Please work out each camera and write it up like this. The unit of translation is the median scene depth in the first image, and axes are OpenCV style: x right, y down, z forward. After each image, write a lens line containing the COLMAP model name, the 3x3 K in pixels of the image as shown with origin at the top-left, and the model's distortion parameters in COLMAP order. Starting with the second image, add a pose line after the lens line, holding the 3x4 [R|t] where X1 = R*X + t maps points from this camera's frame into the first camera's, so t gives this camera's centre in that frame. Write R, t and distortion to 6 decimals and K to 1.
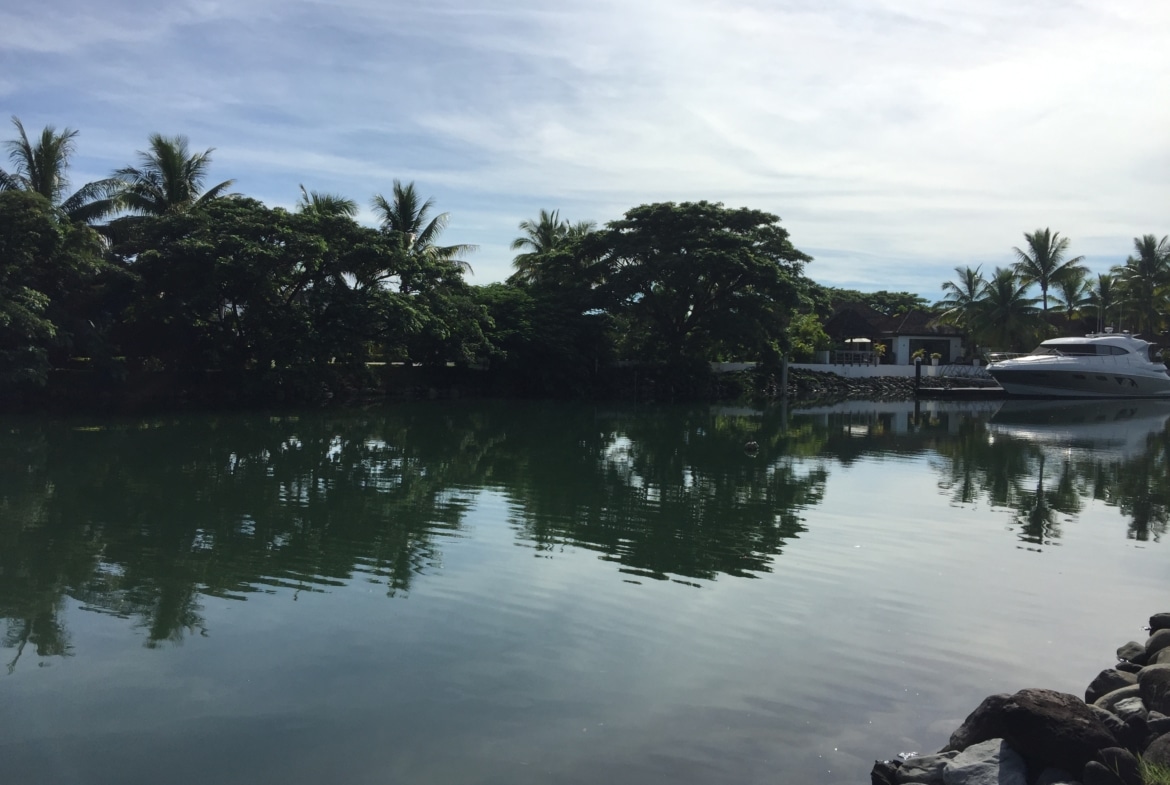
lens RADIAL K [[974.5, 0, 581.4], [0, 974.5, 374.8], [0, 0, 1]] dist [0.060431, -0.081909]
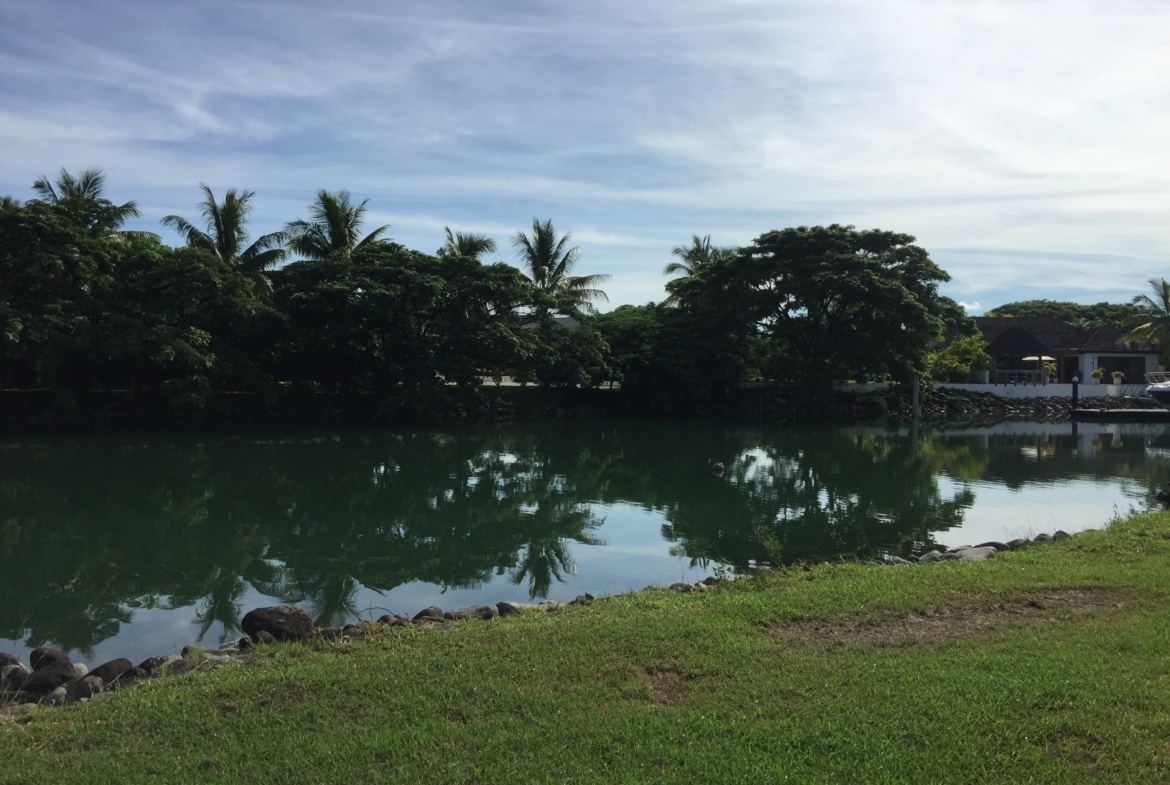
lens RADIAL K [[975.5, 0, 585.0], [0, 975.5, 392.5], [0, 0, 1]] dist [0.046690, -0.008138]
pose [[0.975804, 0.000074, -0.218647, 0.095382], [0.000127, 1.000000, 0.000908, -0.004213], [0.218647, -0.000914, 0.975804, -0.049266]]
